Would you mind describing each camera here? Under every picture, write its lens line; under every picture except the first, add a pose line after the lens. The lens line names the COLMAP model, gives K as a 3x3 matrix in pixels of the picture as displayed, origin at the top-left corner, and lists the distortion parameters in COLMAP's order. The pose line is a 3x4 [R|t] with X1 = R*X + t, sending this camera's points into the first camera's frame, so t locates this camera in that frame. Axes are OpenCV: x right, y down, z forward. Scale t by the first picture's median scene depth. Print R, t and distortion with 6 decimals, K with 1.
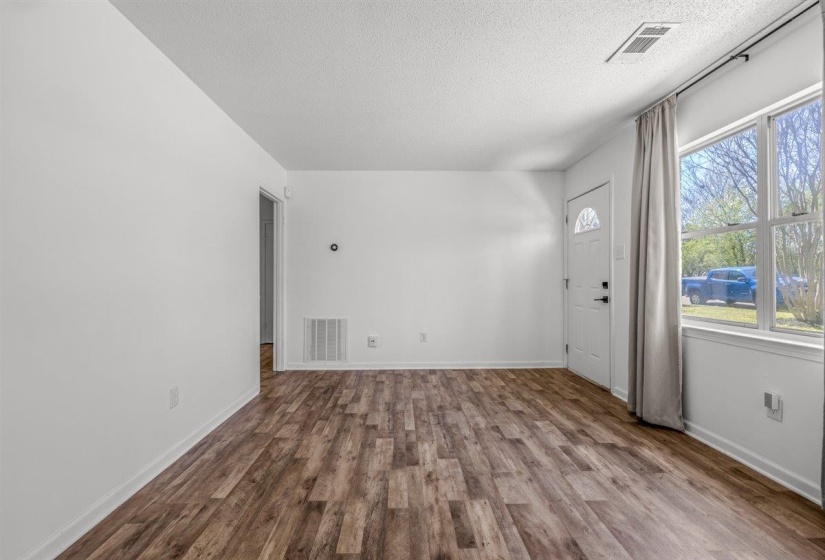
lens RADIAL K [[359.2, 0, 401.5], [0, 359.2, 278.5], [0, 0, 1]] dist [-0.000037, 0.000177]
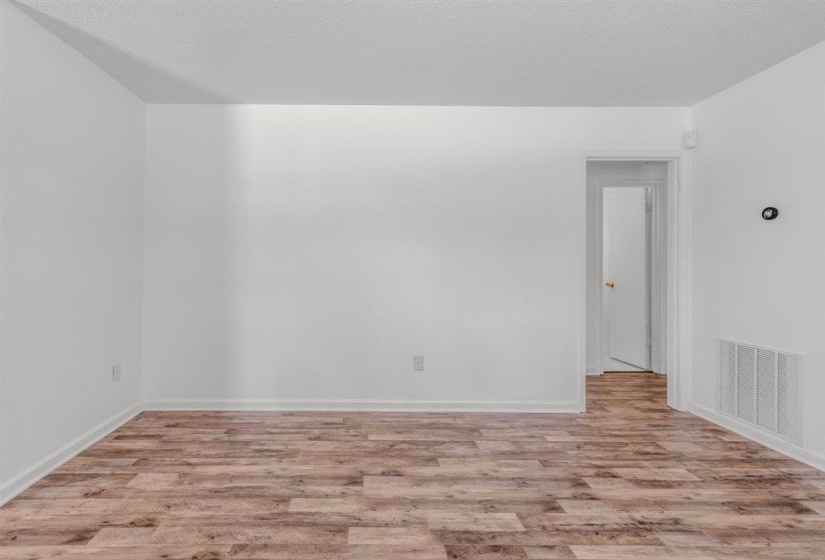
lens RADIAL K [[369.5, 0, 366.7], [0, 369.5, 268.1], [0, 0, 1]] dist [0.001639, 0.000143]
pose [[-0.000826, 0.002460, -0.999997, 0.756111], [-0.002976, 0.999993, 0.002462, -0.013989], [0.999995, 0.002978, -0.000819, 0.884939]]
